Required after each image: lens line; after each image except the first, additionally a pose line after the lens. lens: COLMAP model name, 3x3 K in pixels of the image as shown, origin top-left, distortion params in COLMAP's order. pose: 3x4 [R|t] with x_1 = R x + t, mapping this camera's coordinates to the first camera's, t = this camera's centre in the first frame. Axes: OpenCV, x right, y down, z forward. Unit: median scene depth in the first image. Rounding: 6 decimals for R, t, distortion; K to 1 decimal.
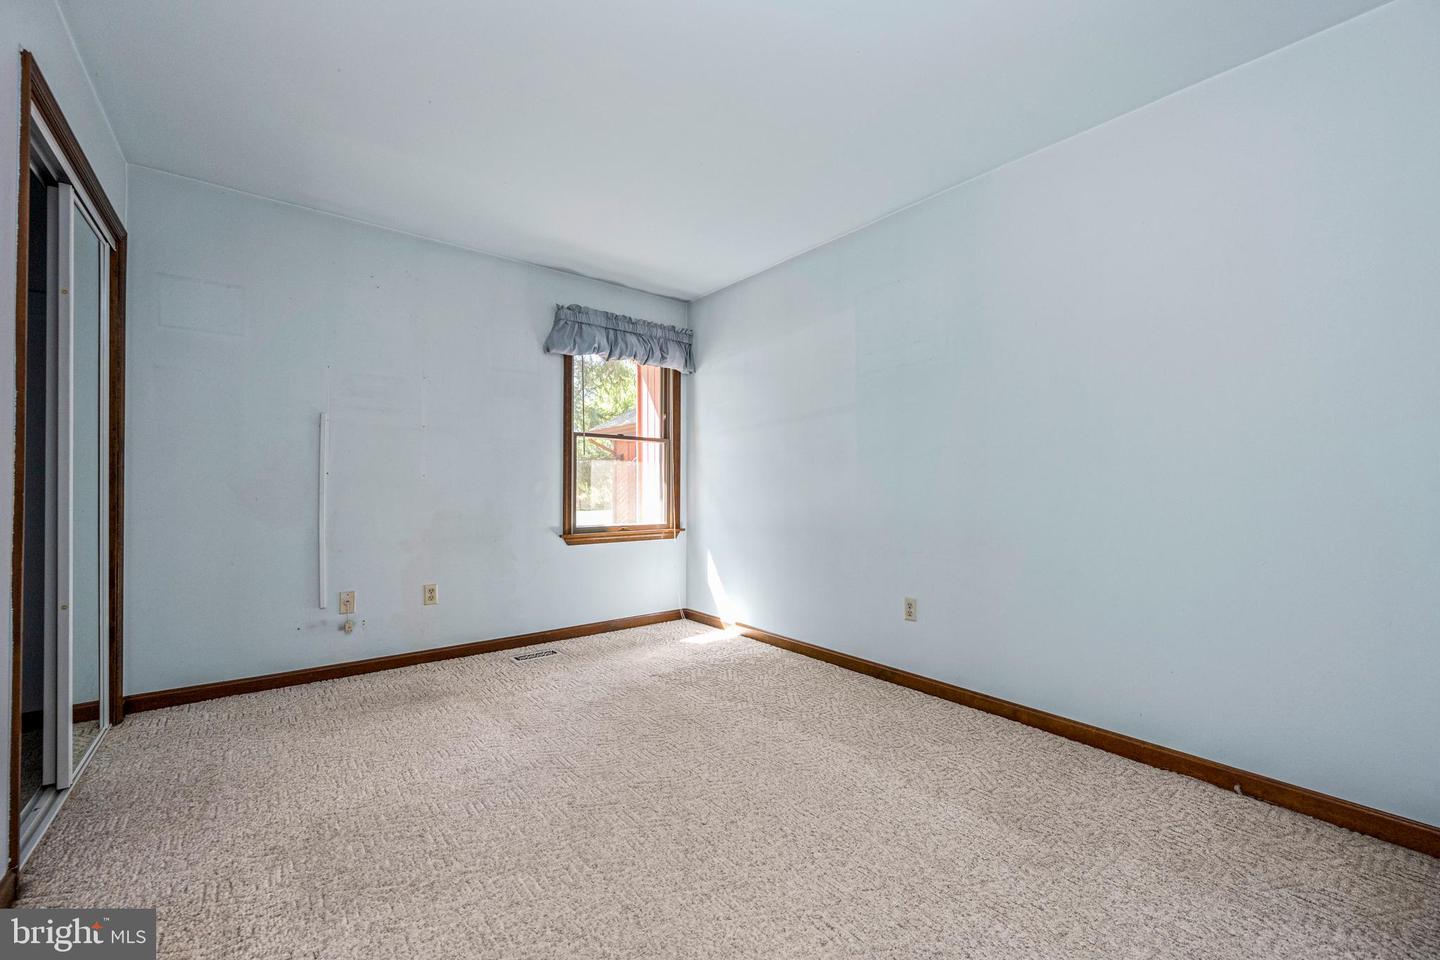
lens RADIAL K [[574.1, 0, 720.8], [0, 574.1, 485.2], [0, 0, 1]] dist [0.001460, 0.000070]
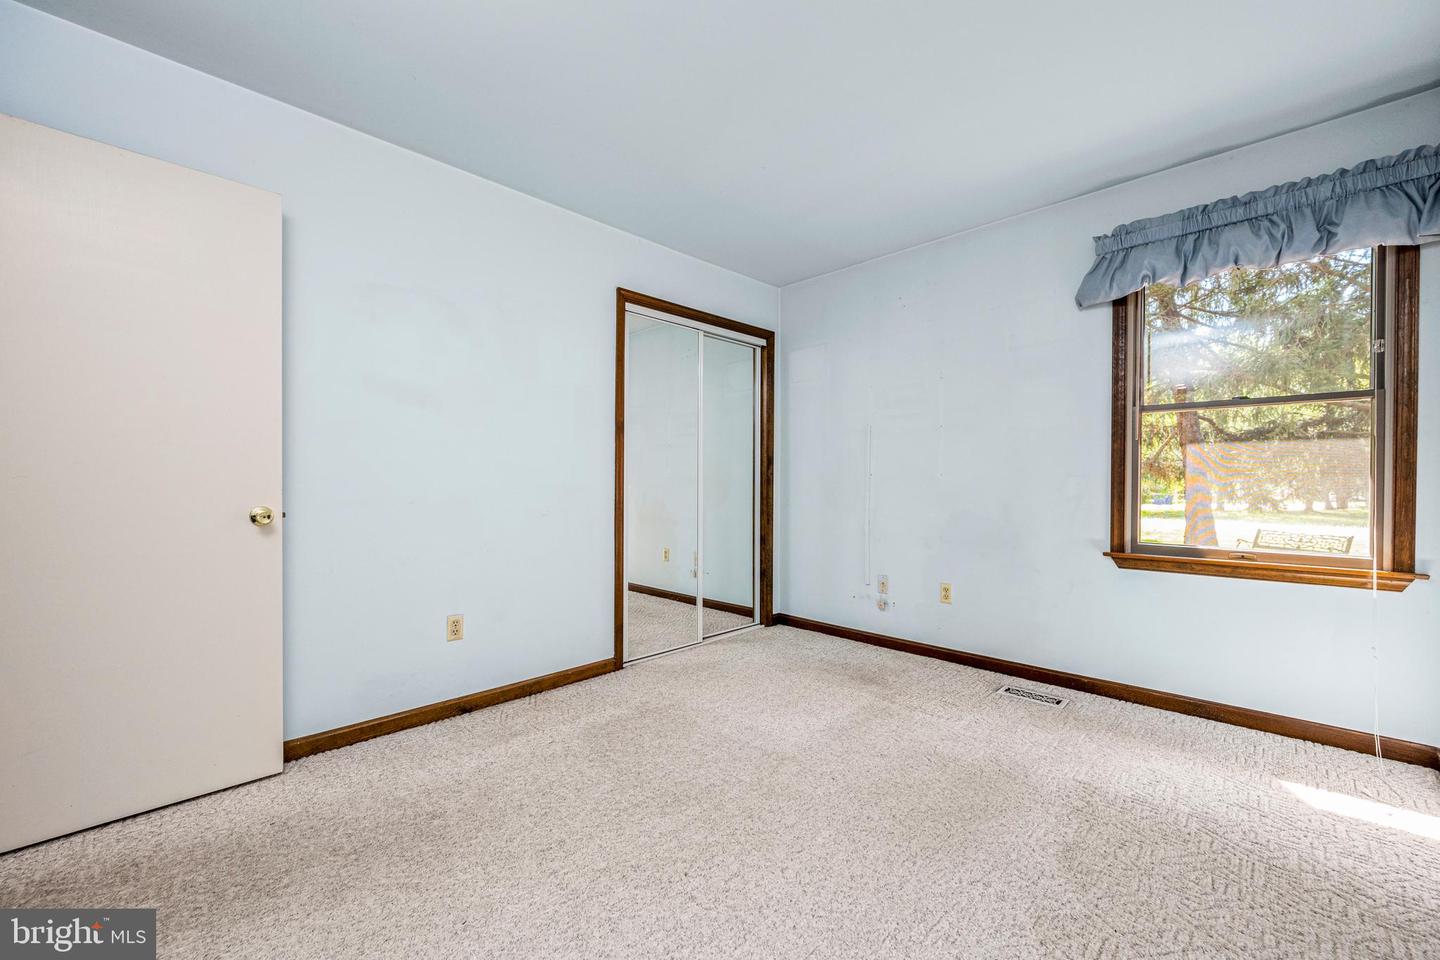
lens RADIAL K [[574.1, 0, 720.8], [0, 574.1, 485.2], [0, 0, 1]] dist [0.001460, 0.000070]
pose [[0.116735, 0.002977, -0.993159, 0.392015], [0.006860, 0.999969, 0.003804, -0.003951], [0.993139, -0.007257, 0.116711, 0.438520]]
